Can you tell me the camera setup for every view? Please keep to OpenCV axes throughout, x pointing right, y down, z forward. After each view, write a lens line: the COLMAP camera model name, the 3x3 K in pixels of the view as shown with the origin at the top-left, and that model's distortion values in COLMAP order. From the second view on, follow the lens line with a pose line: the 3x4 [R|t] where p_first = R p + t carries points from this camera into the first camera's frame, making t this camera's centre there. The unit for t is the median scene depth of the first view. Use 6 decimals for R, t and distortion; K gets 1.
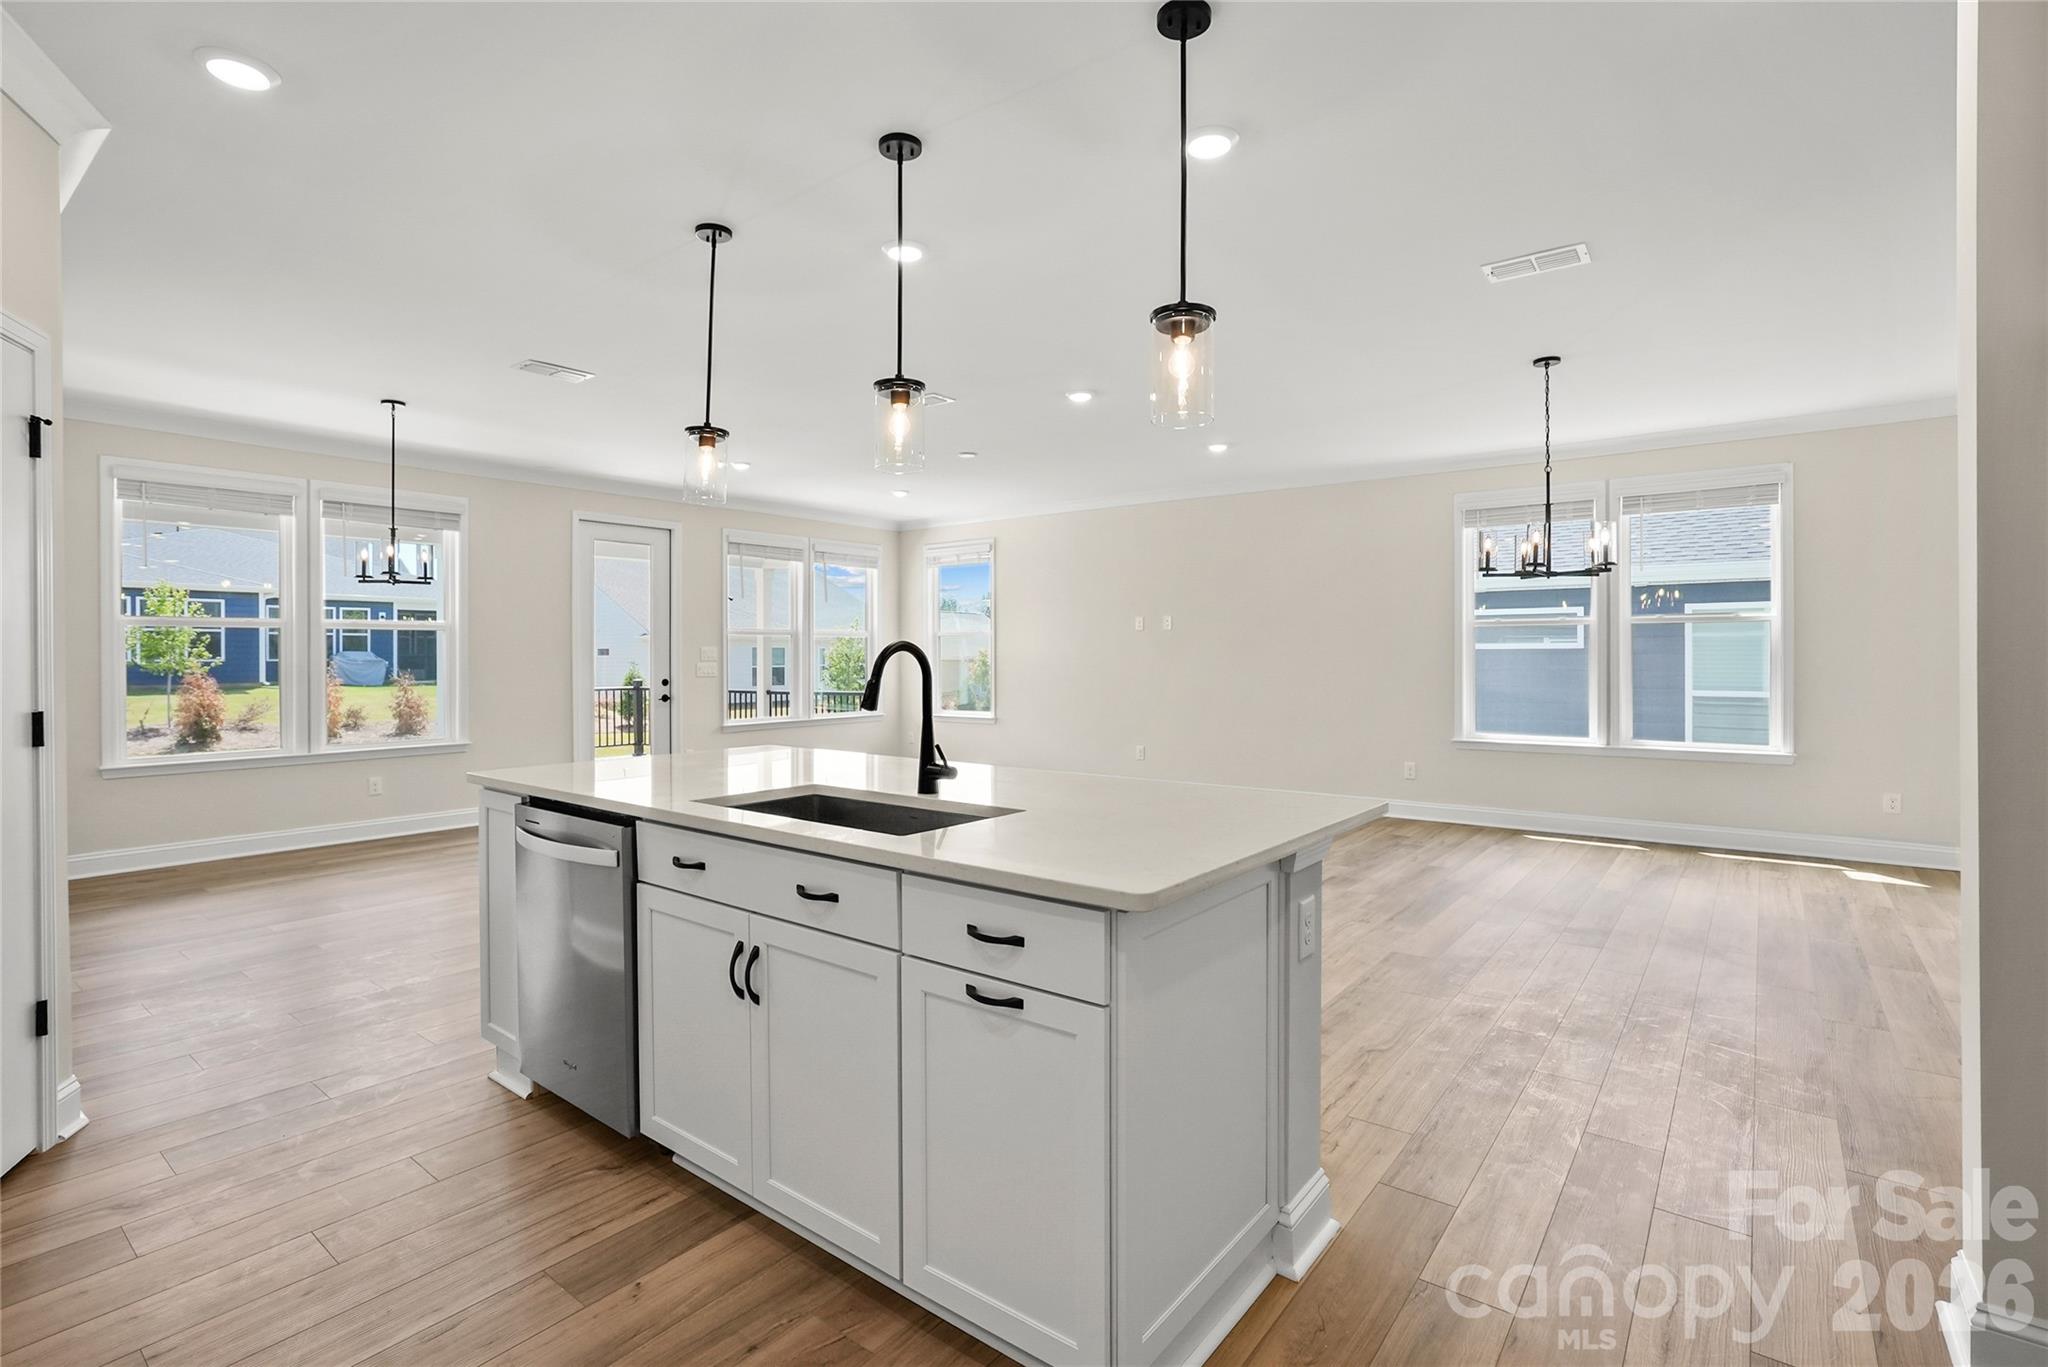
lens RADIAL K [[953.0, 0, 1012.4], [0, 953.0, 666.0], [0, 0, 1]] dist [-0.003962, 0.000961]
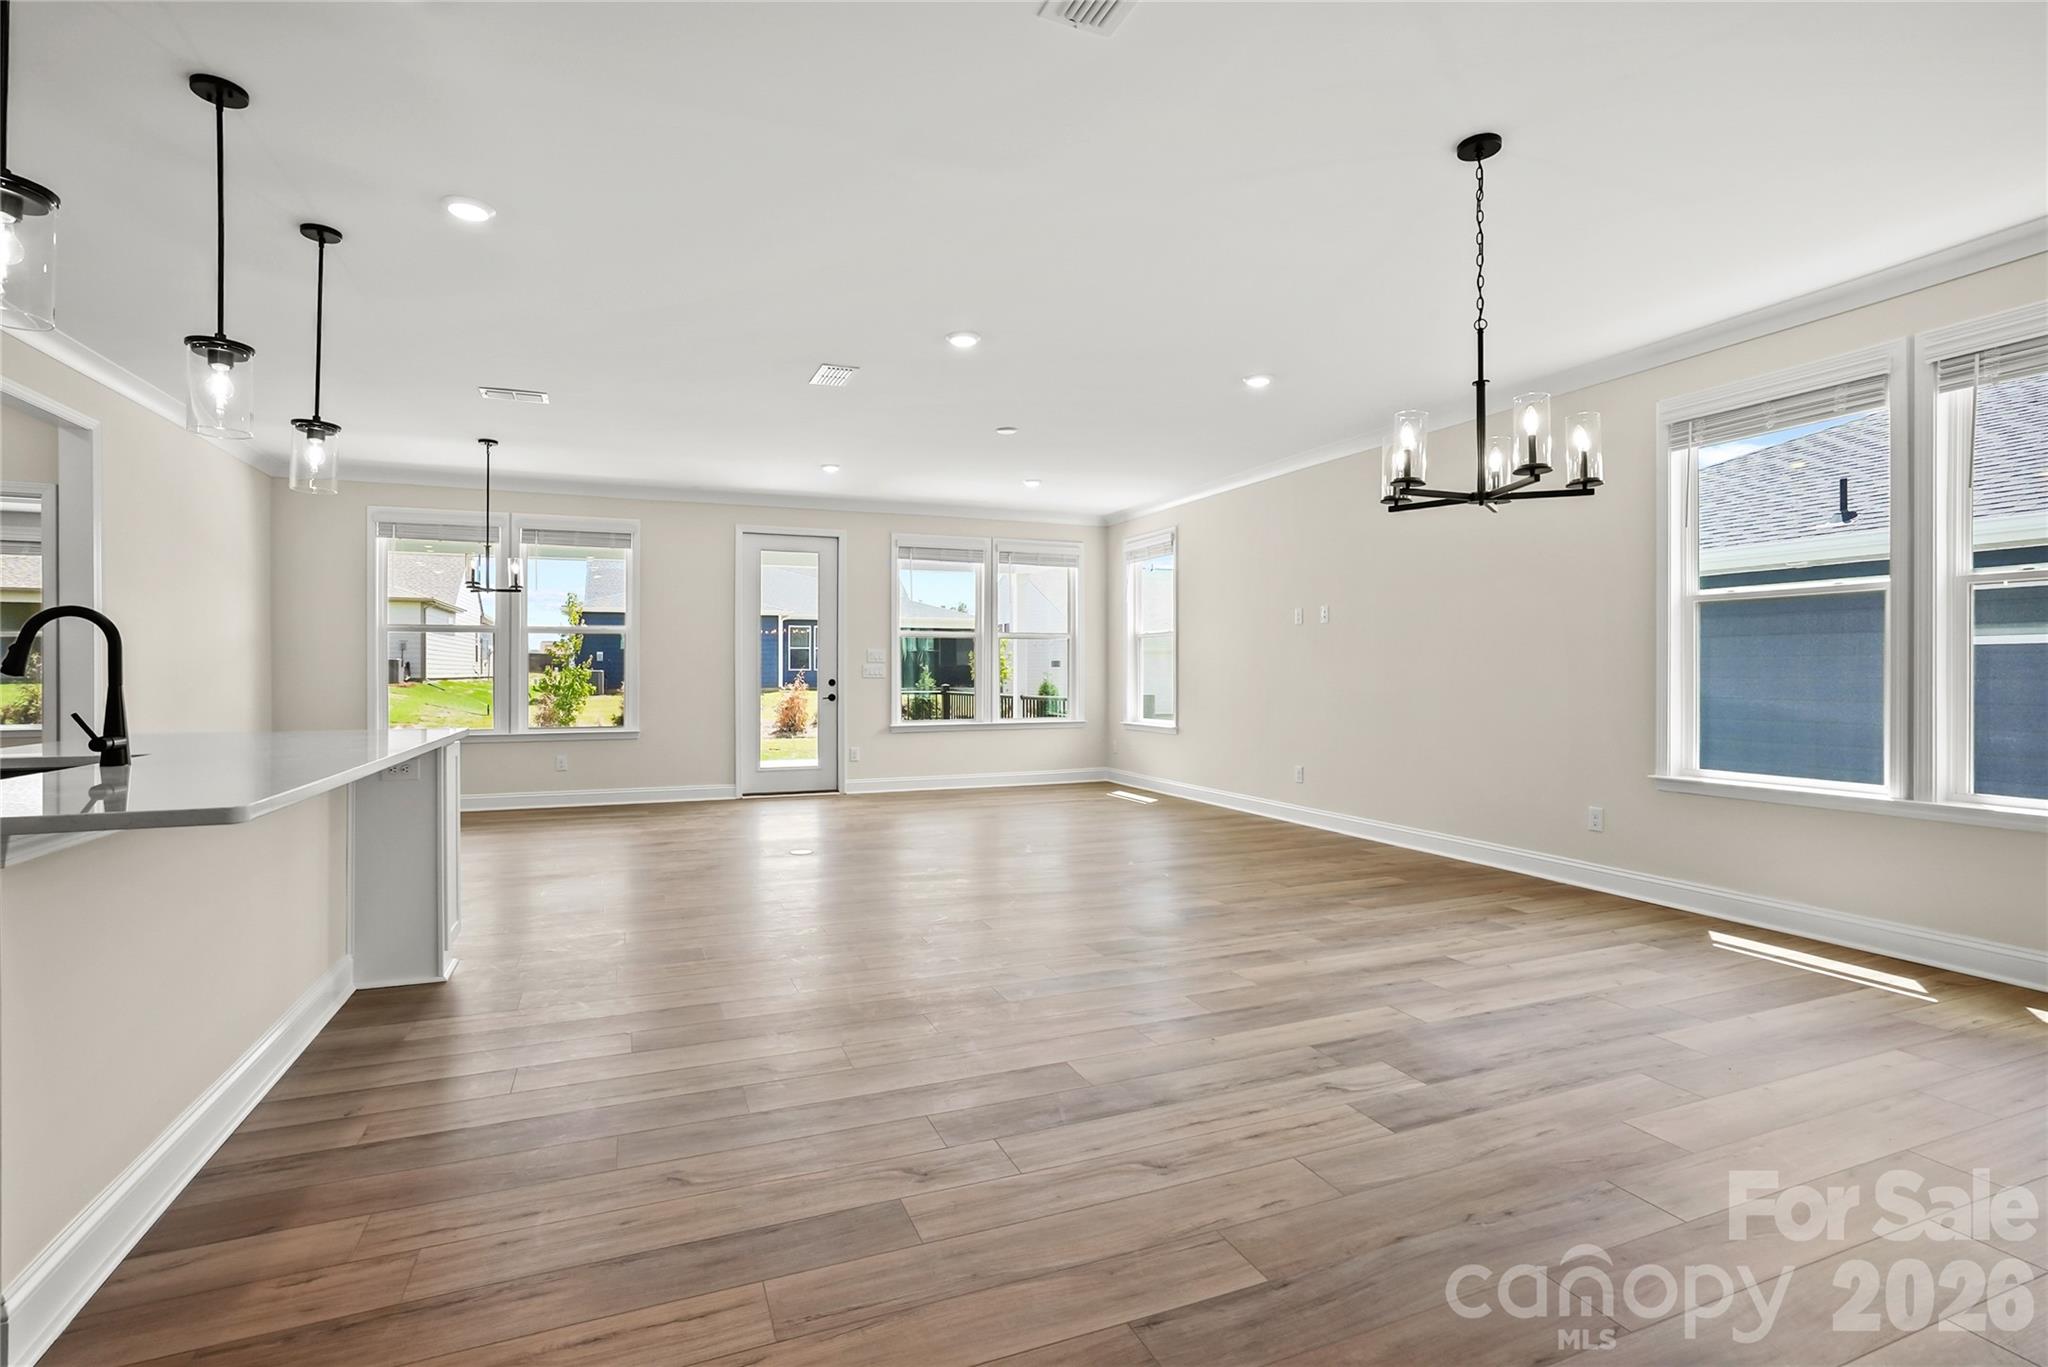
lens RADIAL K [[953.0, 0, 1016.3], [0, 953.0, 679.9], [0, 0, 1]] dist [-0.003962, 0.000961]
pose [[0.872269, 0.008390, -0.488954, 0.398797], [-0.008498, 0.999962, 0.001998, 0.012598], [0.488952, 0.002412, 0.872307, 0.214890]]
